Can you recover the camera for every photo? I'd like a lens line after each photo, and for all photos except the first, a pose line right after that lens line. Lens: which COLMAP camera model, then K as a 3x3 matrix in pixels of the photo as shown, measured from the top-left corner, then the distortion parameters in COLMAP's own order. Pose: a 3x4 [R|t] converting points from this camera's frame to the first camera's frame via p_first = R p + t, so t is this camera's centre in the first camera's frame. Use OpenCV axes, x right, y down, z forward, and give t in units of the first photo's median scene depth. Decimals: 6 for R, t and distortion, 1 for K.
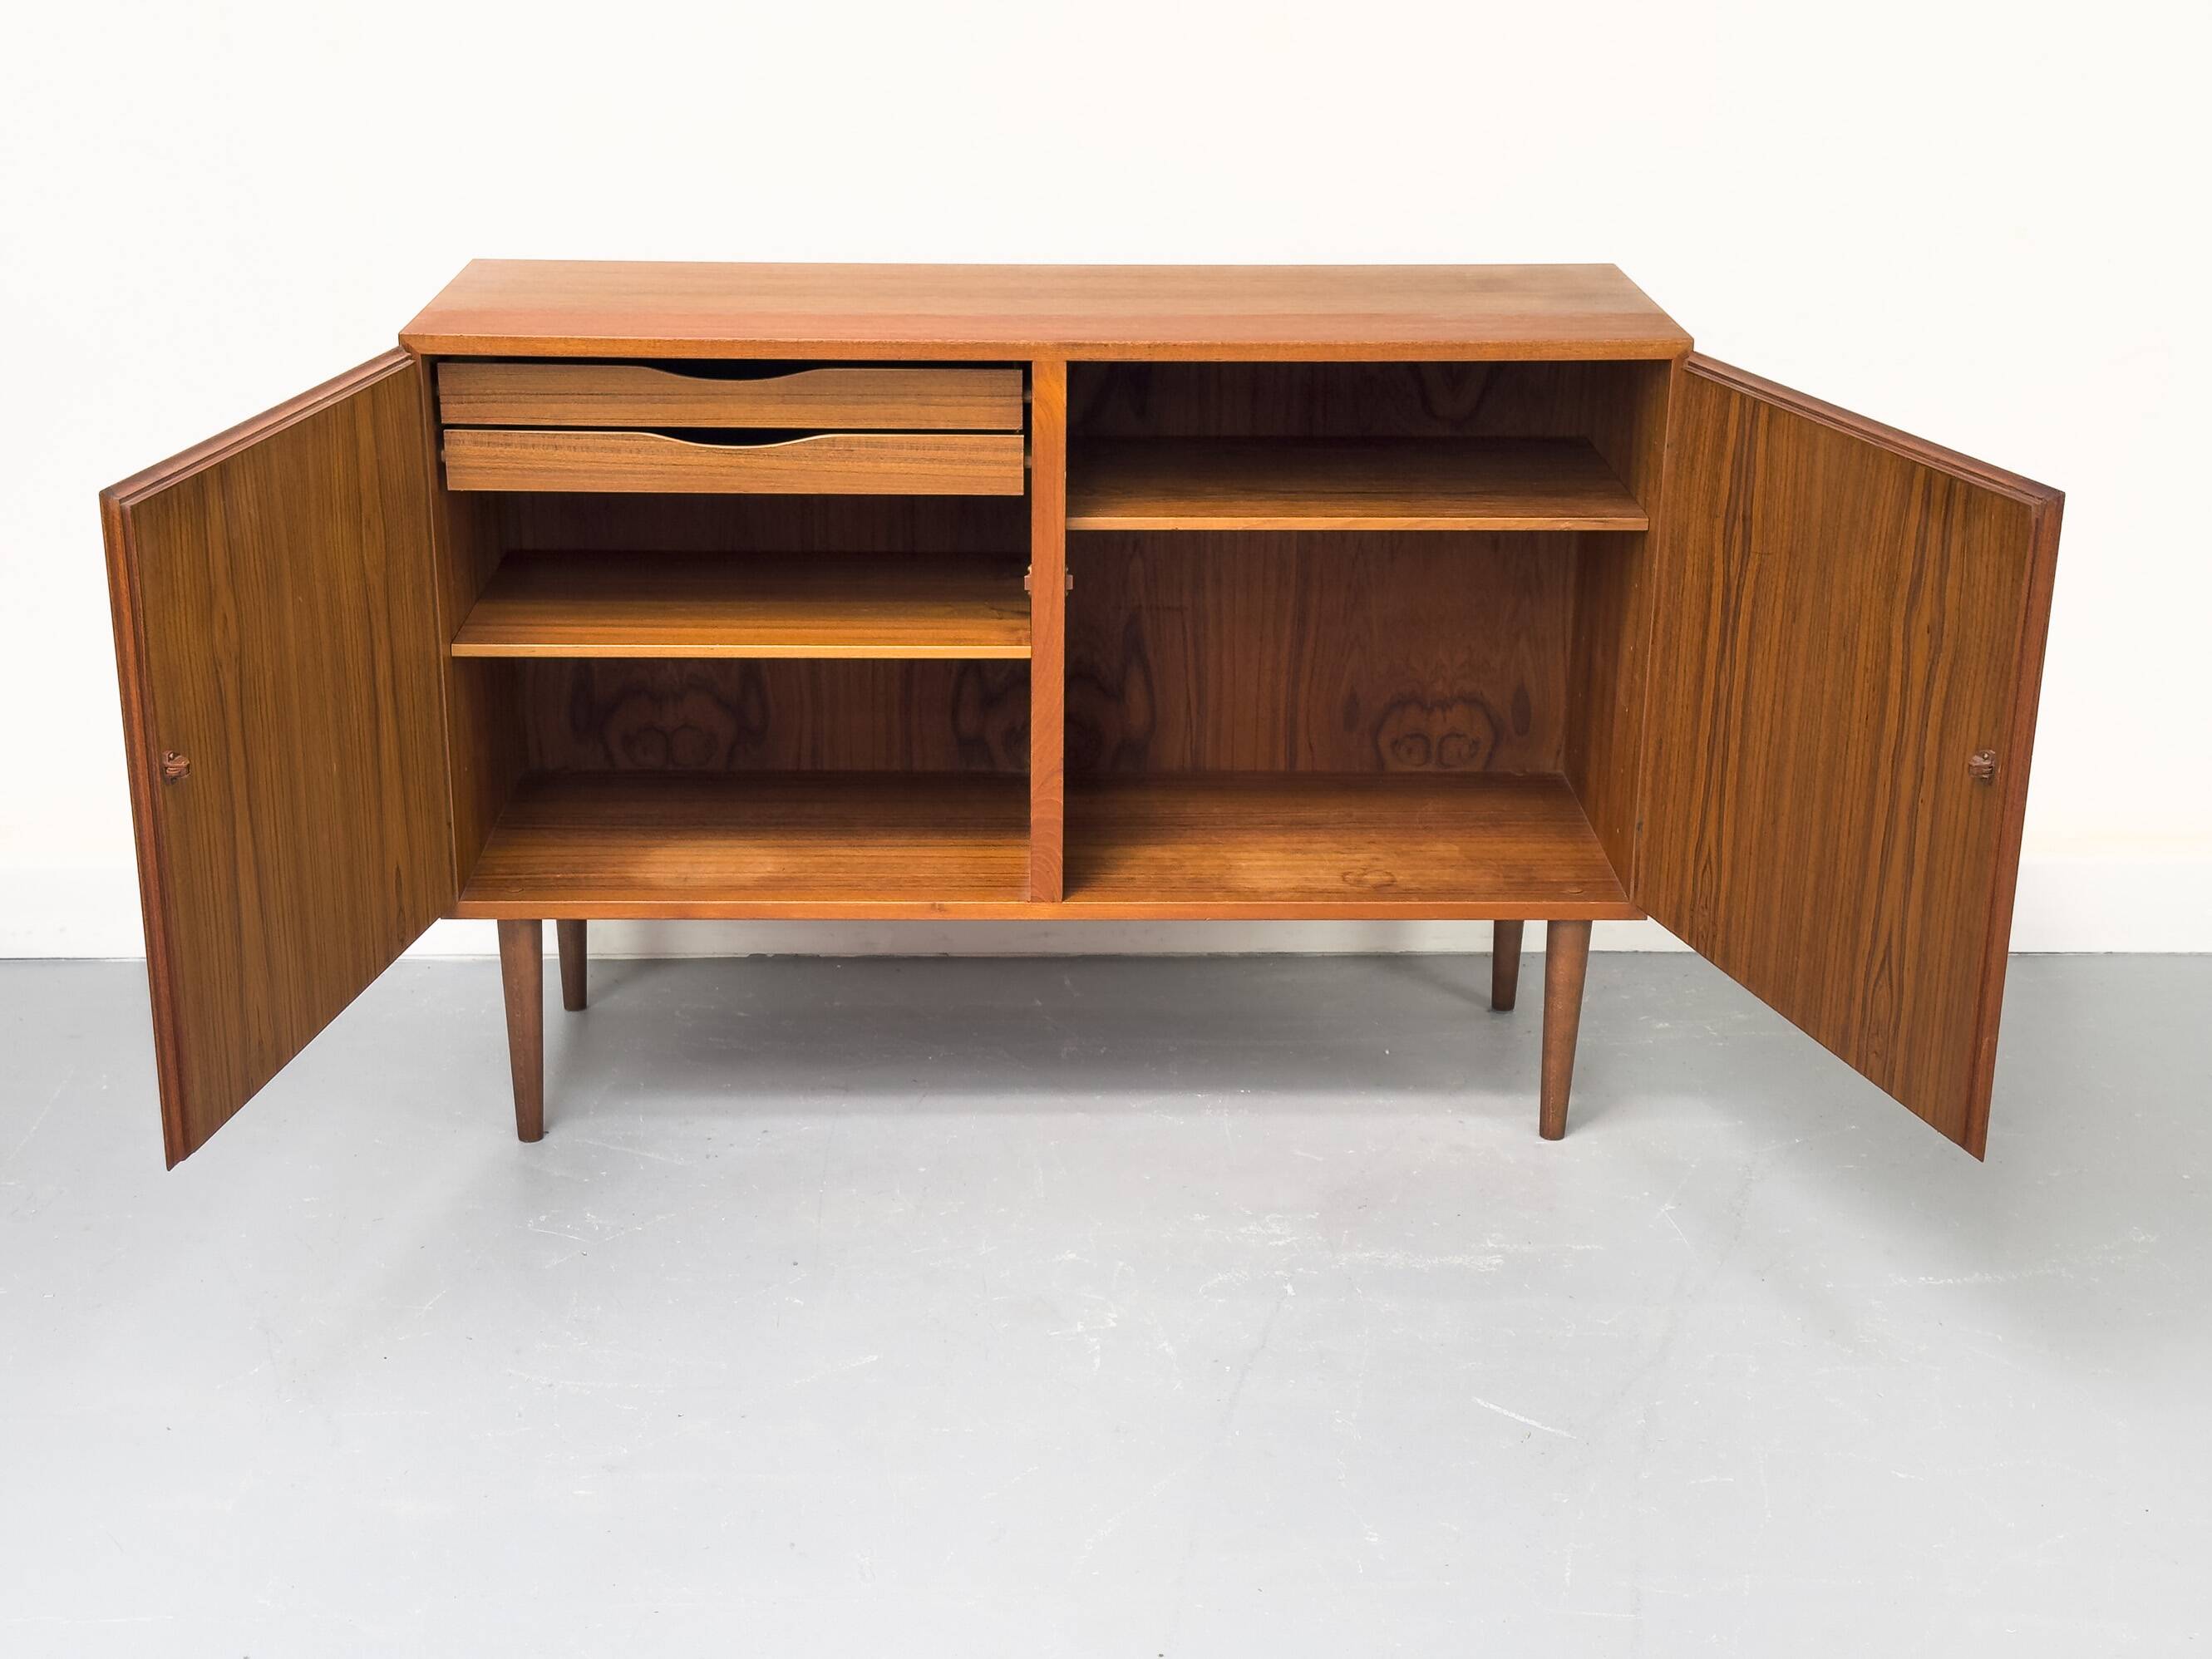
lens RADIAL K [[3074.7, 0, 1079.4], [0, 3074.7, 854.4], [0, 0, 1]] dist [0.115813, 0.000000]
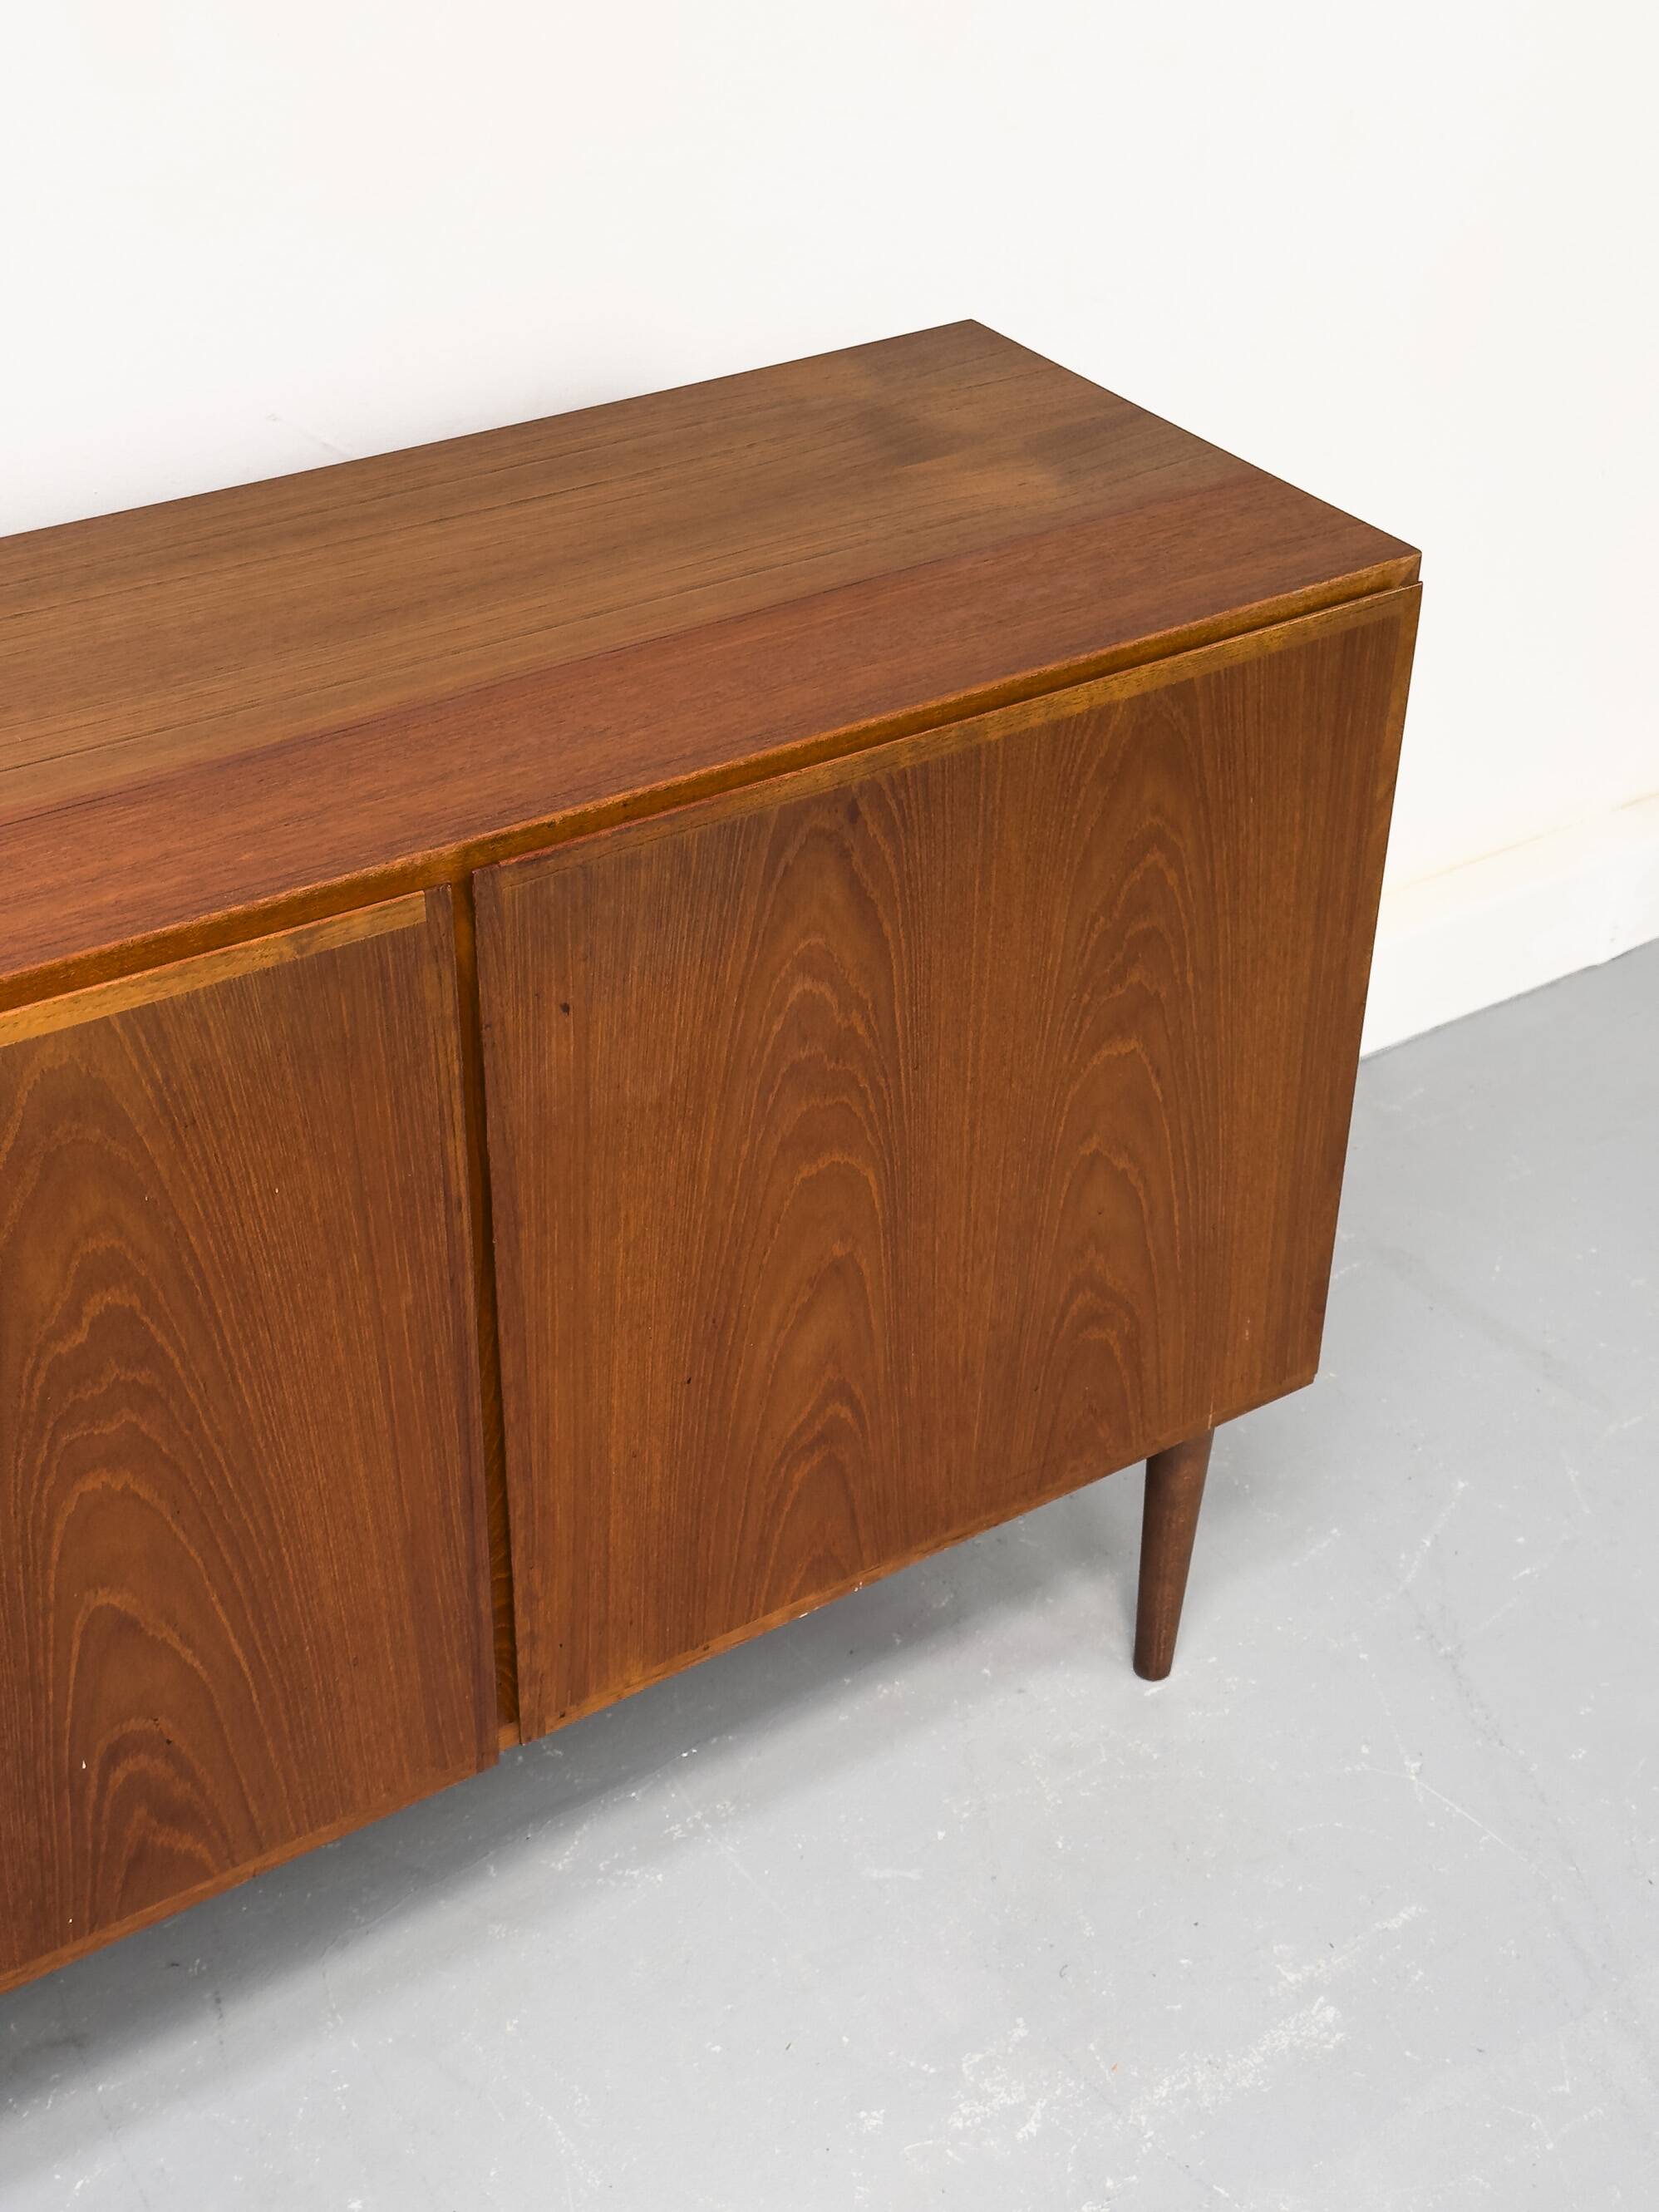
lens RADIAL K [[3074.7, 0, 863.7], [0, 3074.7, 1085.5], [0, 0, 1]] dist [0.115813, 0.000000]
pose [[0.834534, -0.299574, 0.462395, -0.187355], [0.178160, 0.940900, 0.288040, -0.253542], [-0.521357, -0.157999, 0.838584, 0.535192]]
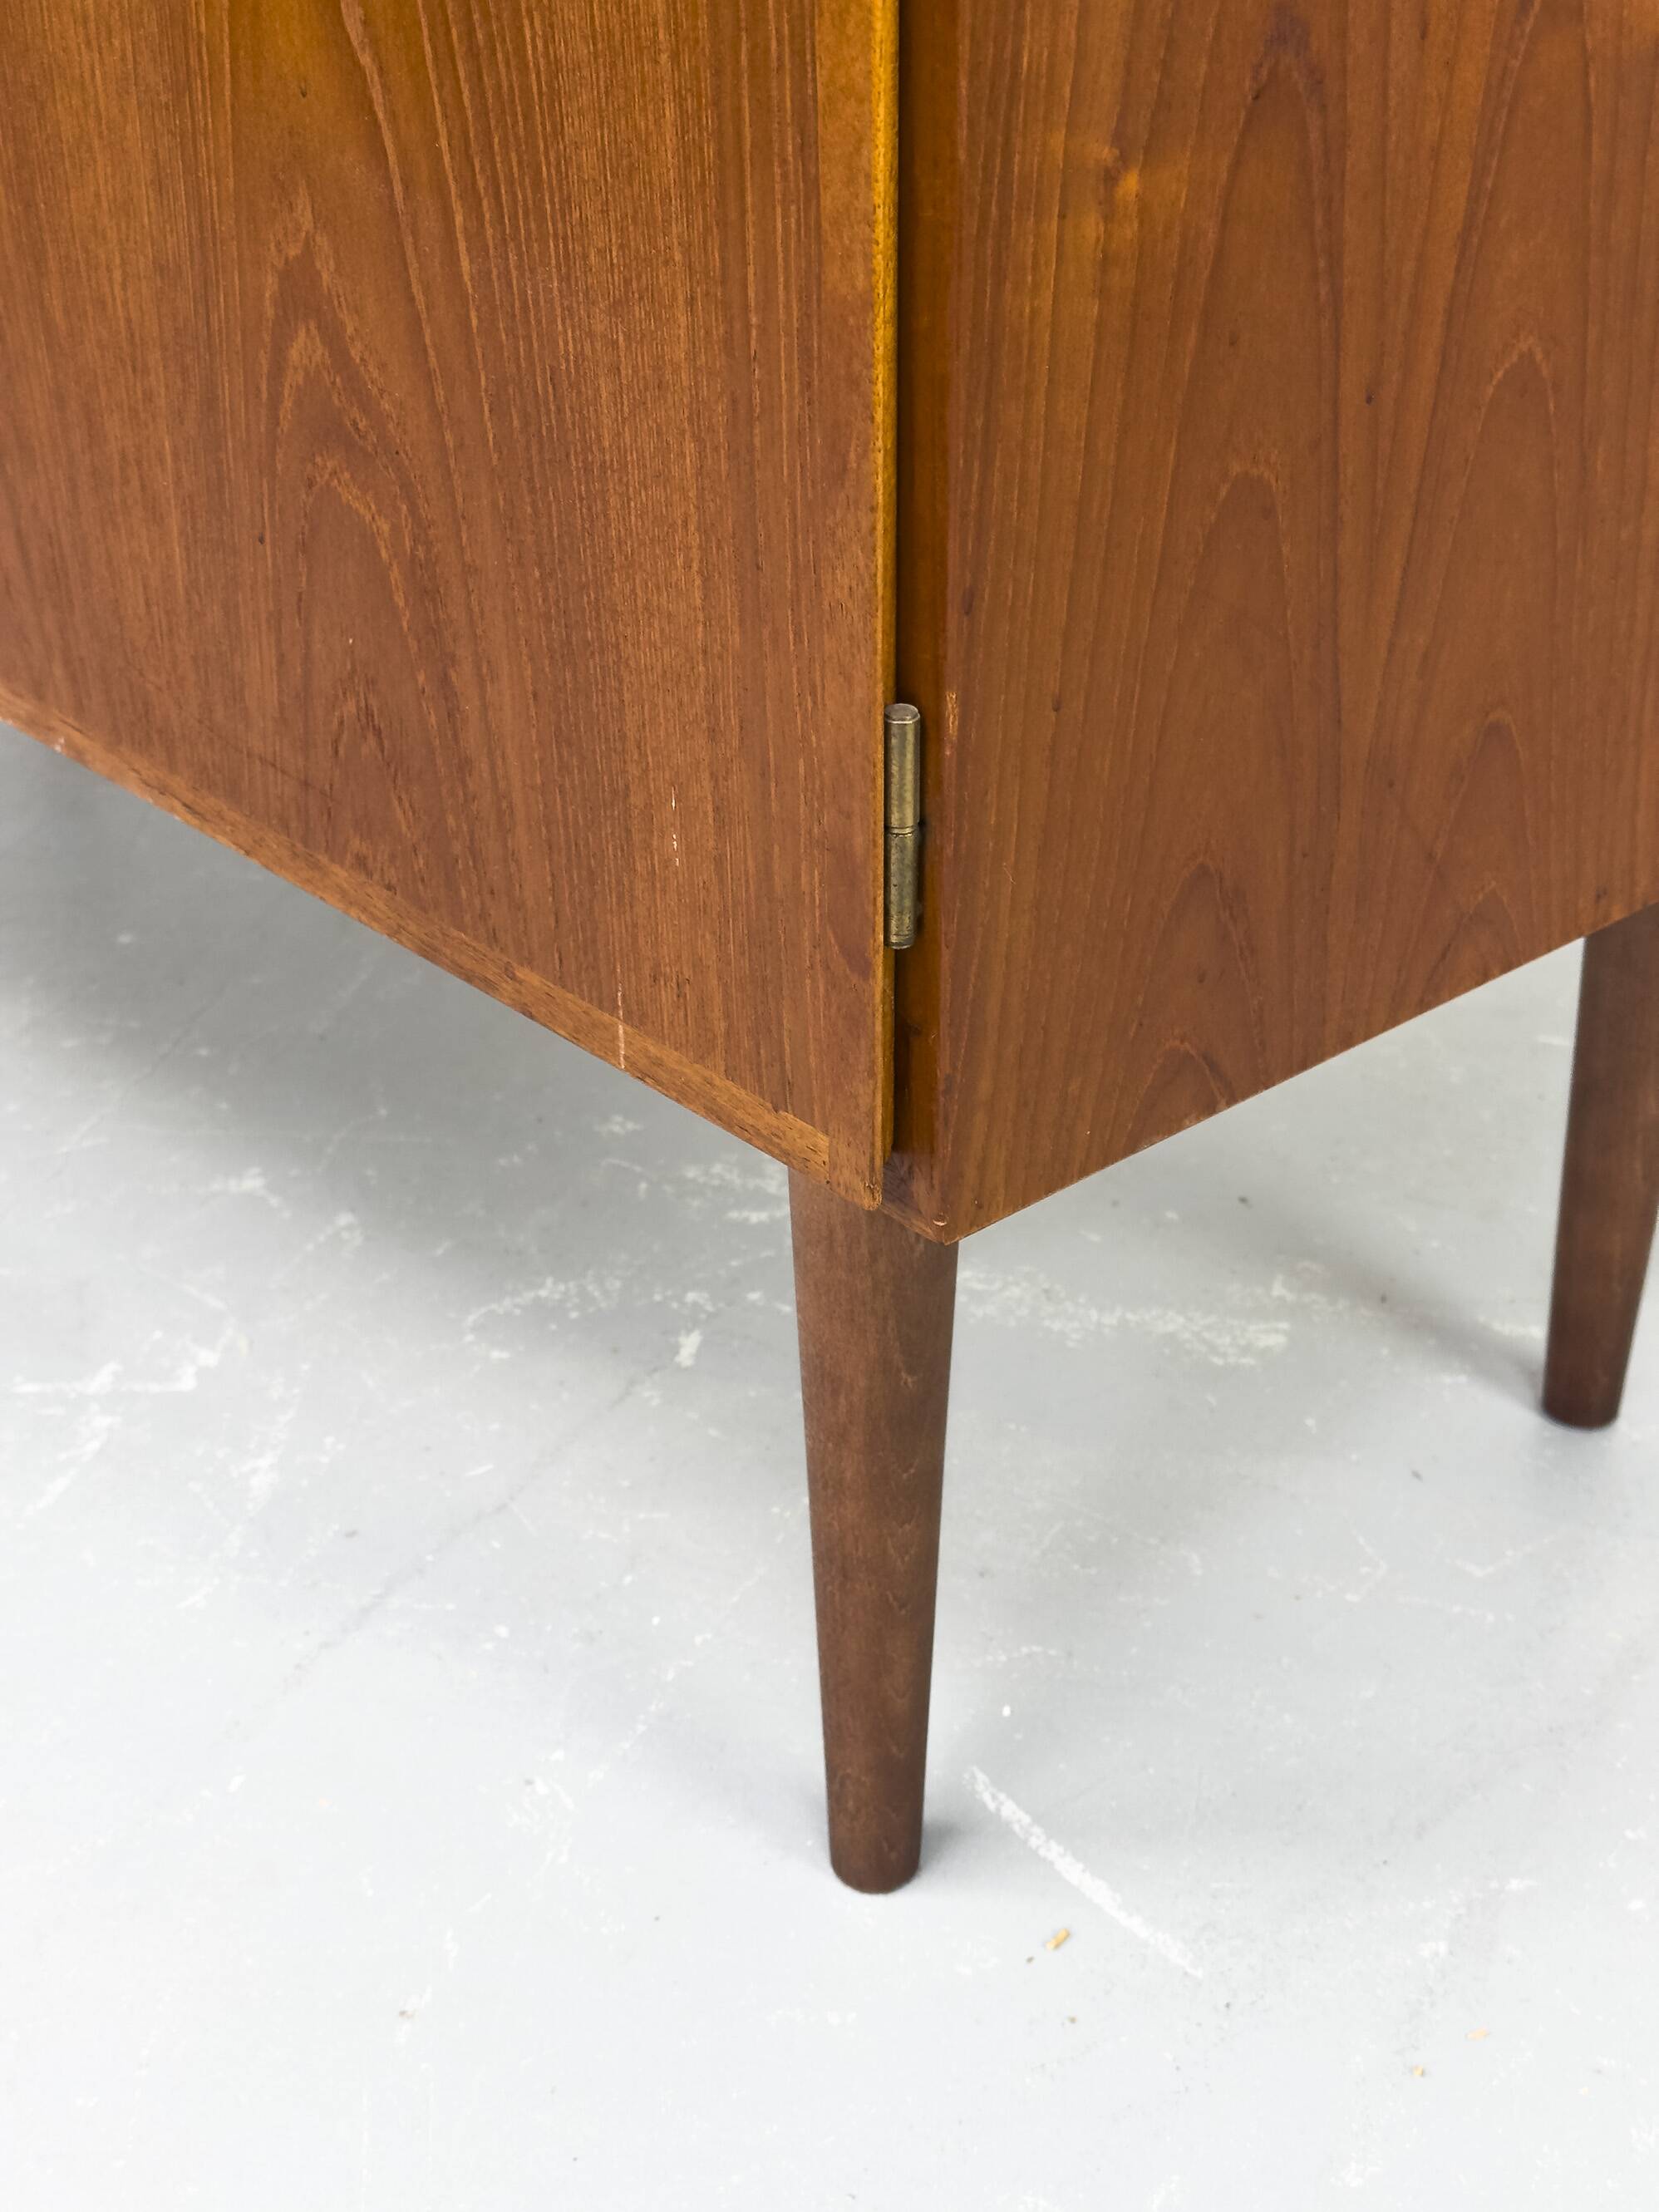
lens RADIAL K [[3074.7, 0, 842.0], [0, 3074.7, 1090.8], [0, 0, 1]] dist [0.115813, 0.000000]
pose [[0.656759, 0.354436, -0.665615, 0.339784], [-0.255368, 0.935042, 0.245934, -0.044656], [0.709546, 0.008457, 0.704609, 0.875934]]
